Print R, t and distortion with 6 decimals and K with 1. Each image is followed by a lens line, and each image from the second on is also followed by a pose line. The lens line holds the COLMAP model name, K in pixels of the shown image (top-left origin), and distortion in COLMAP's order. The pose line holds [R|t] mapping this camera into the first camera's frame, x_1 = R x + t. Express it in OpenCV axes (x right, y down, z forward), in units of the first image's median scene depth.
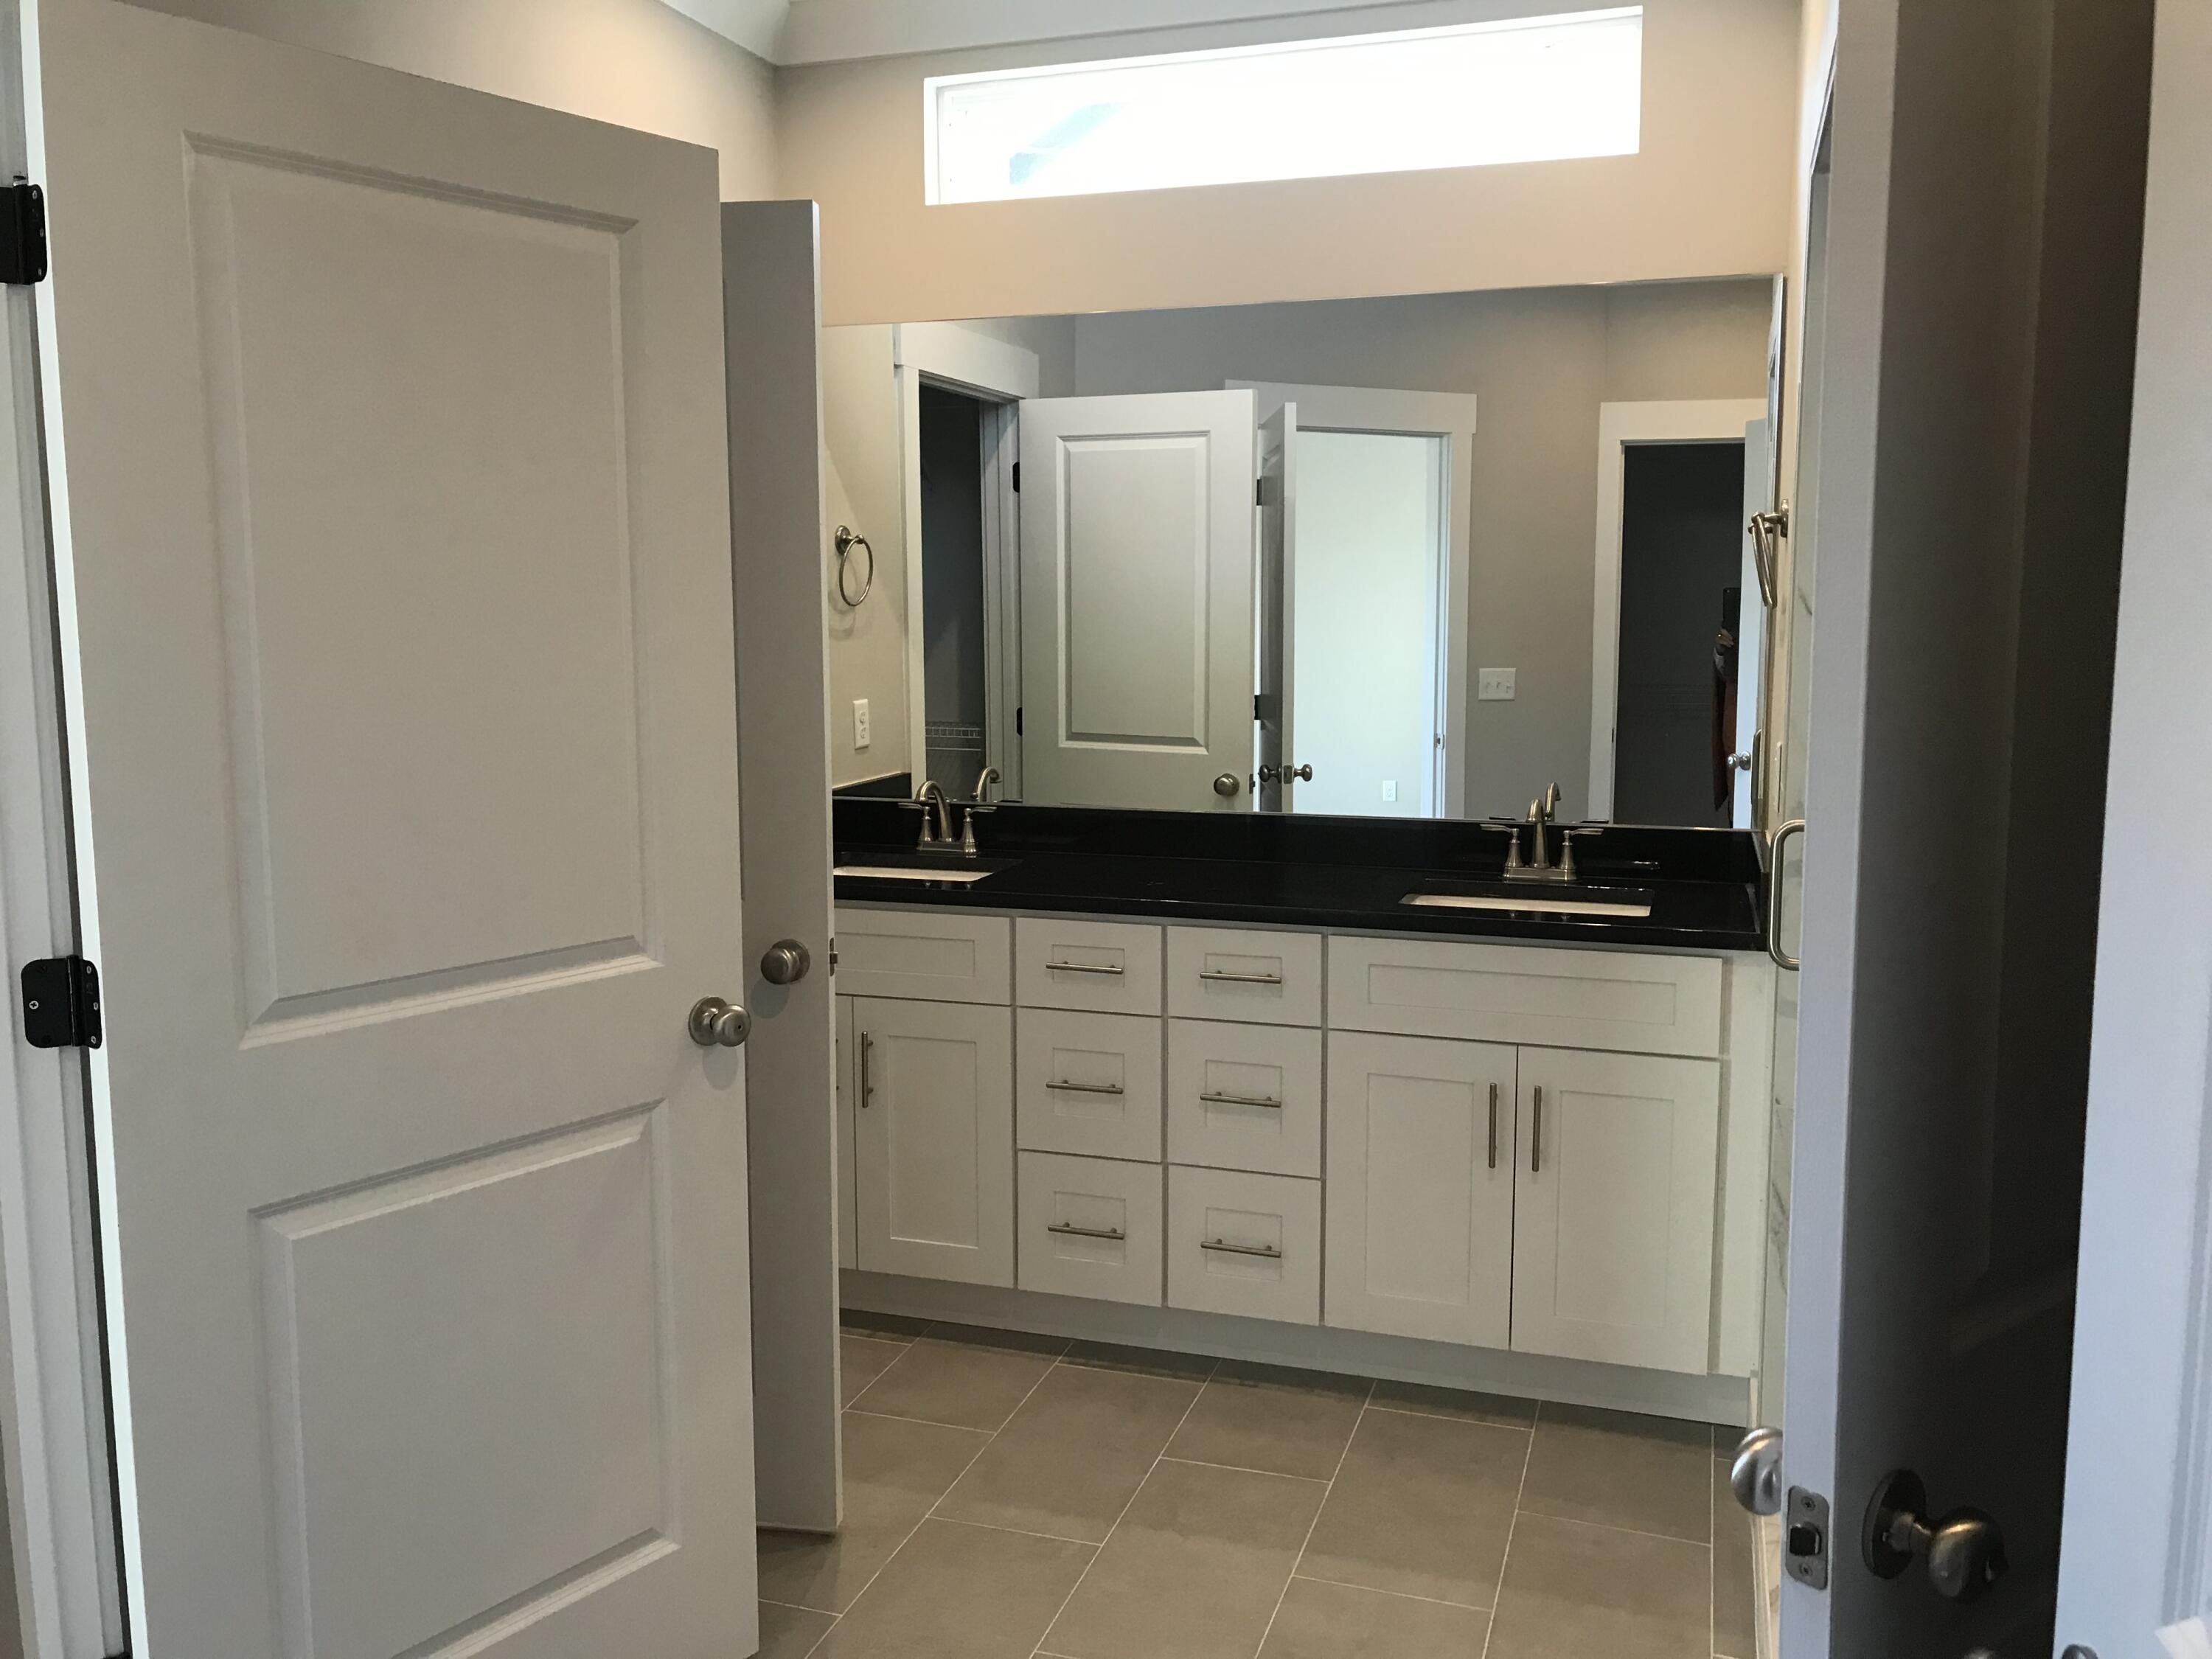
lens RADIAL K [[1798.6, 0, 1105.4], [0, 1798.6, 823.1], [0, 0, 1]] dist [0.057400, -0.092303]
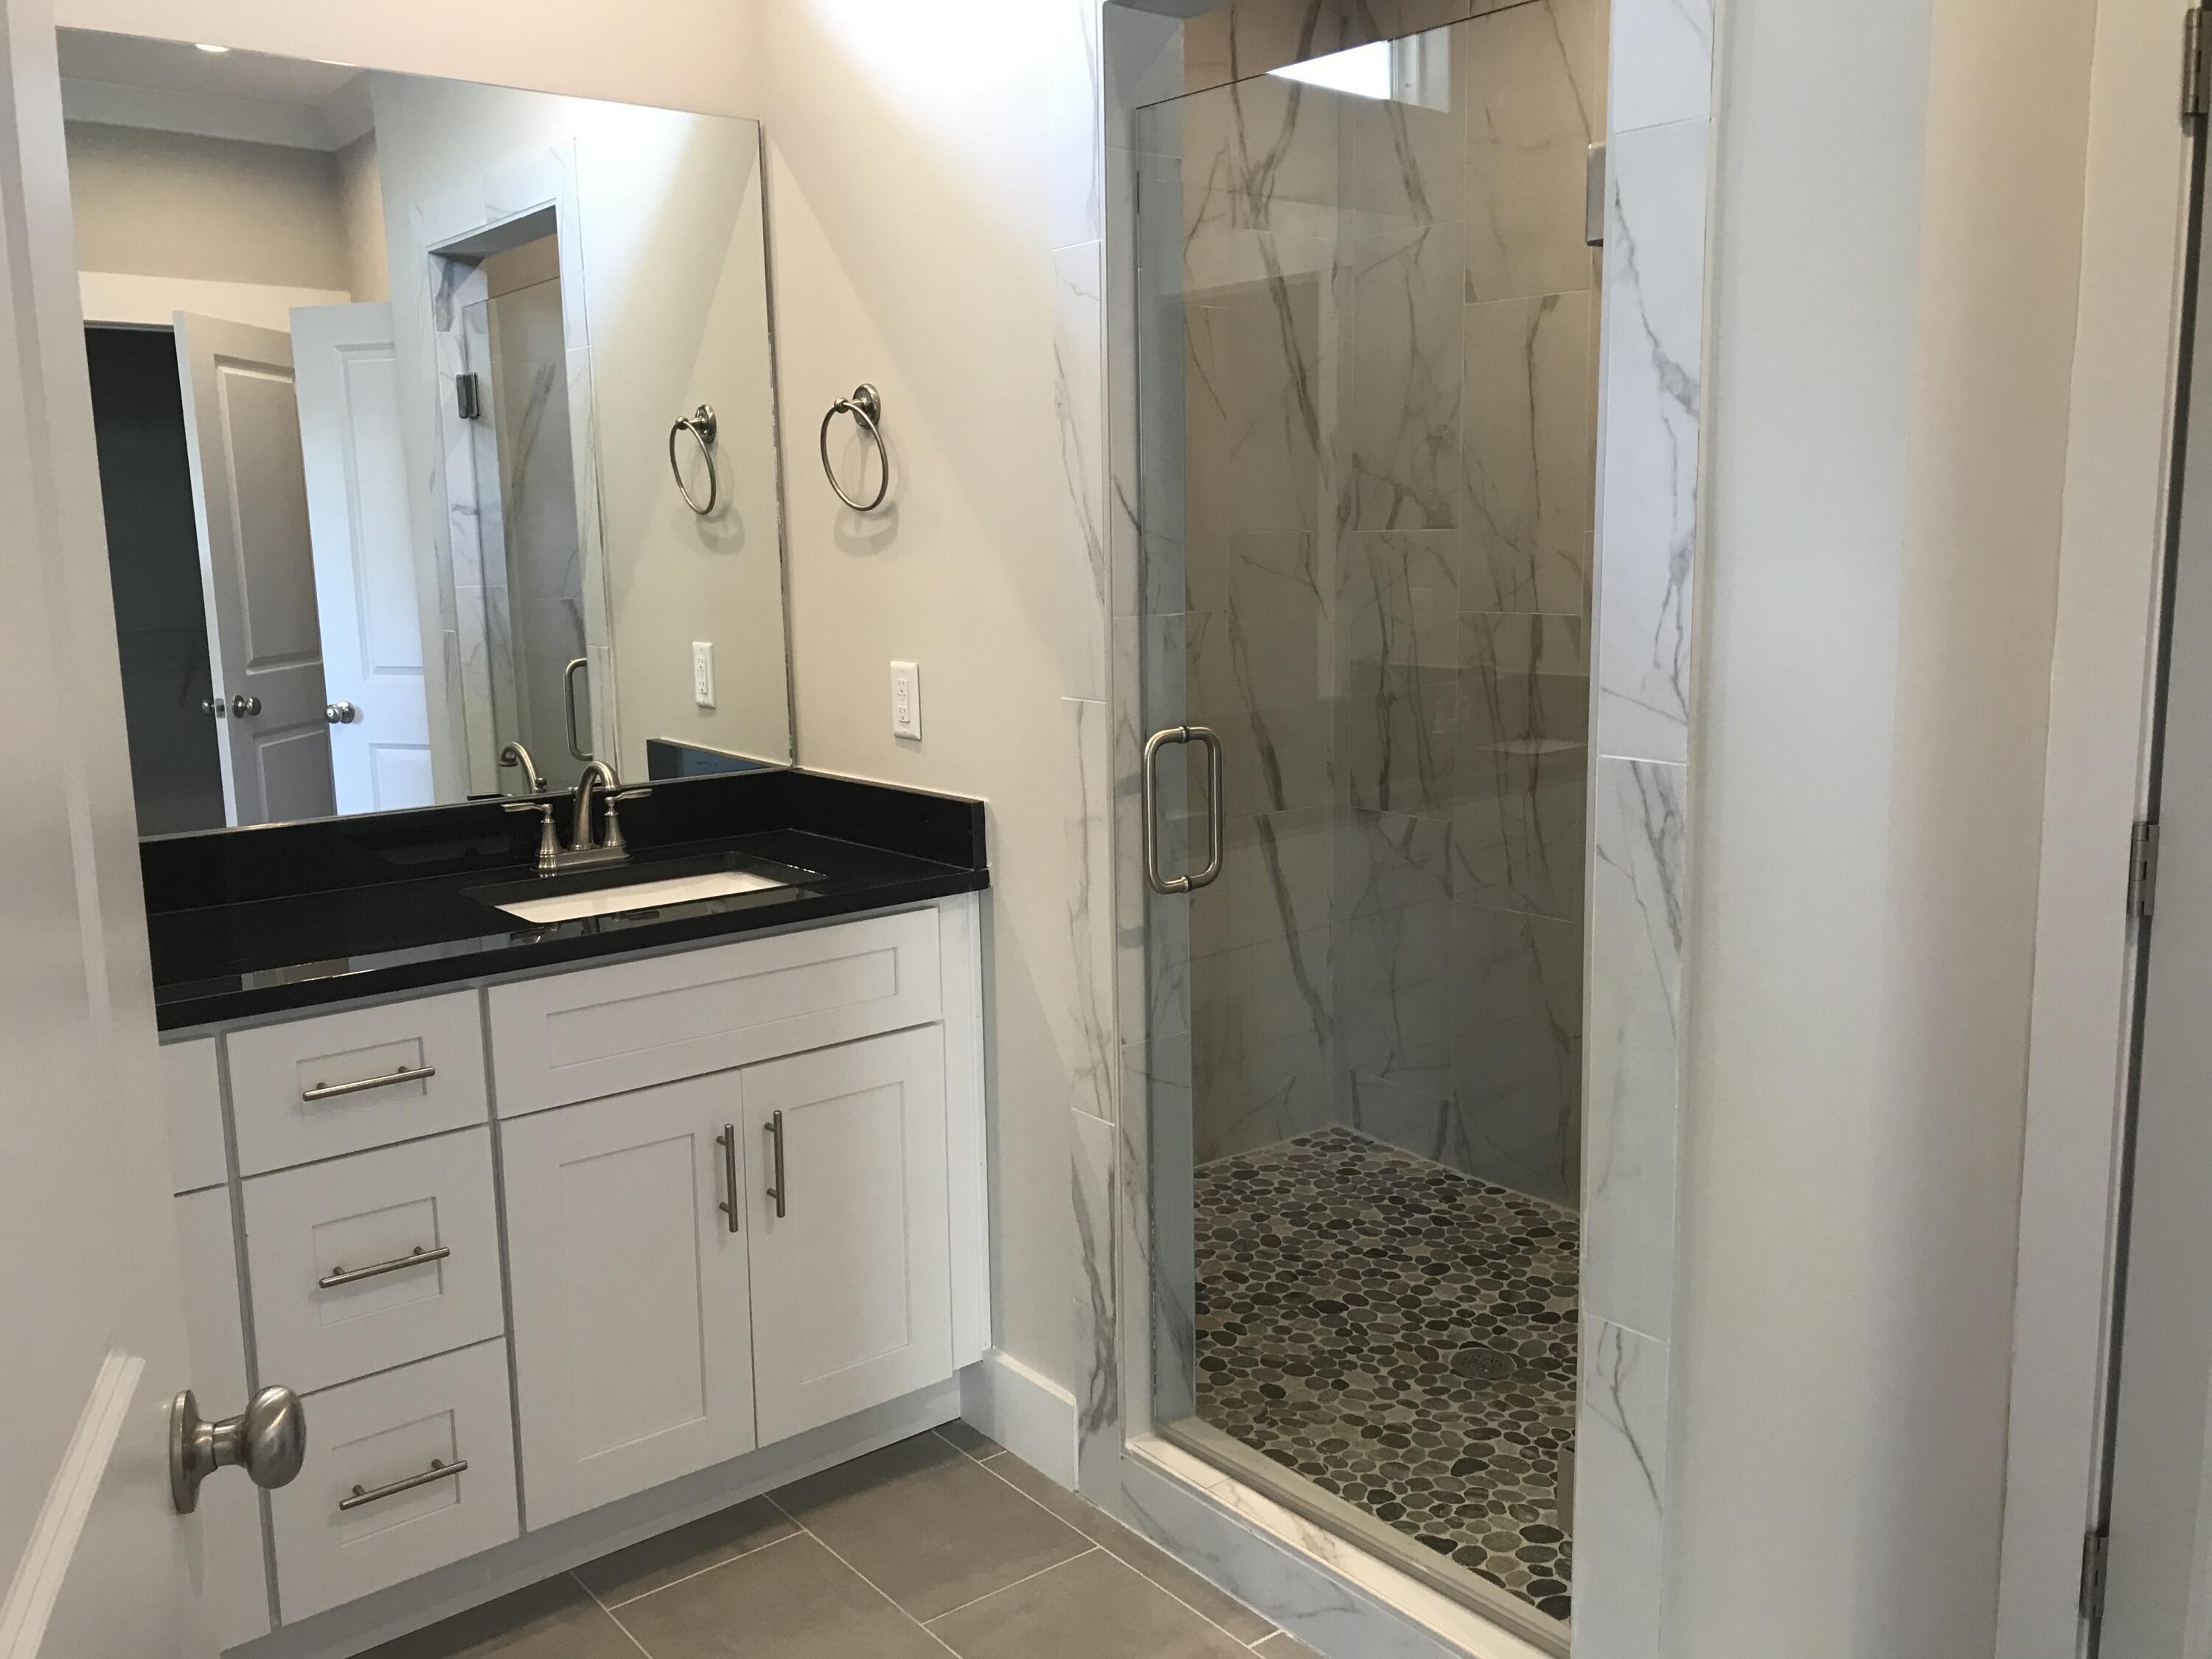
lens RADIAL K [[1798.6, 0, 1105.4], [0, 1798.6, 823.1], [0, 0, 1]] dist [0.057400, -0.092303]
pose [[0.534661, -0.143355, 0.832819, -0.299976], [0.122363, 0.988254, 0.091554, -0.031704], [-0.836161, 0.052956, 0.545922, 0.403335]]
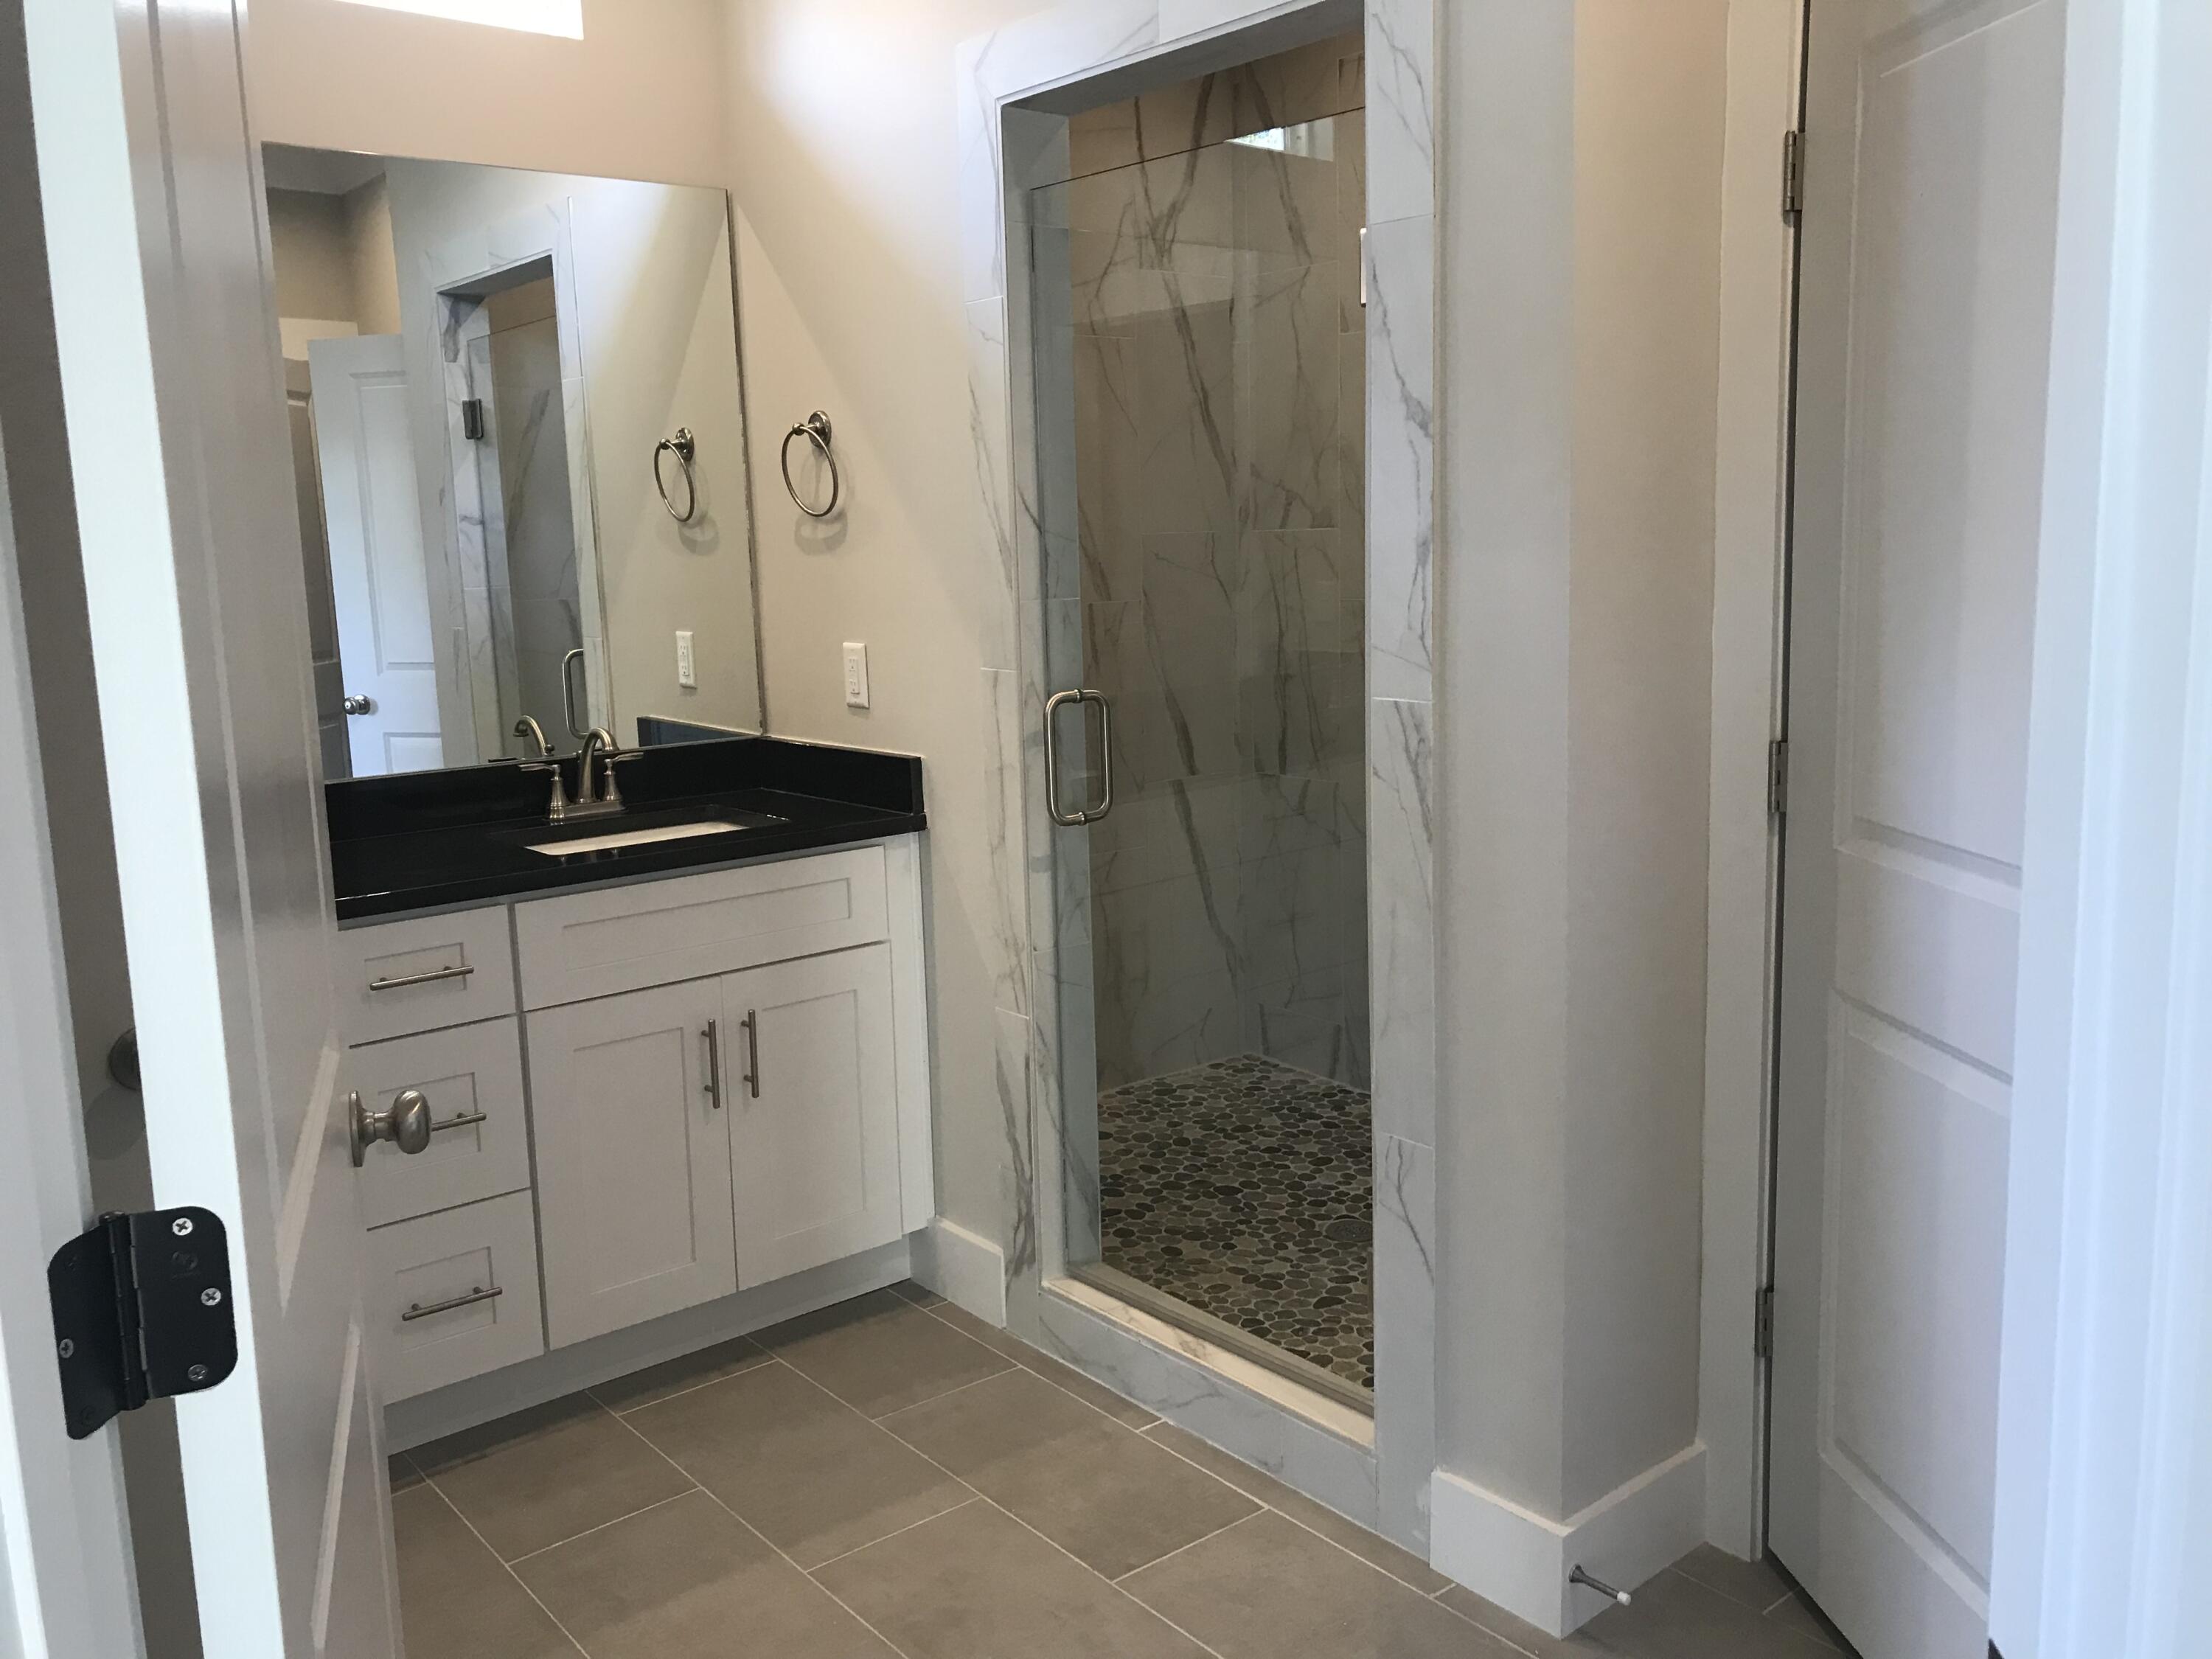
lens RADIAL K [[1781.9, 0, 1104.4], [0, 1781.9, 819.6], [0, 0, 1]] dist [0.114011, -0.312919]
pose [[0.524984, -0.147234, 0.838280, -0.415006], [0.134008, 0.986938, 0.089419, -0.014292], [-0.840496, 0.065393, 0.537857, 0.291273]]
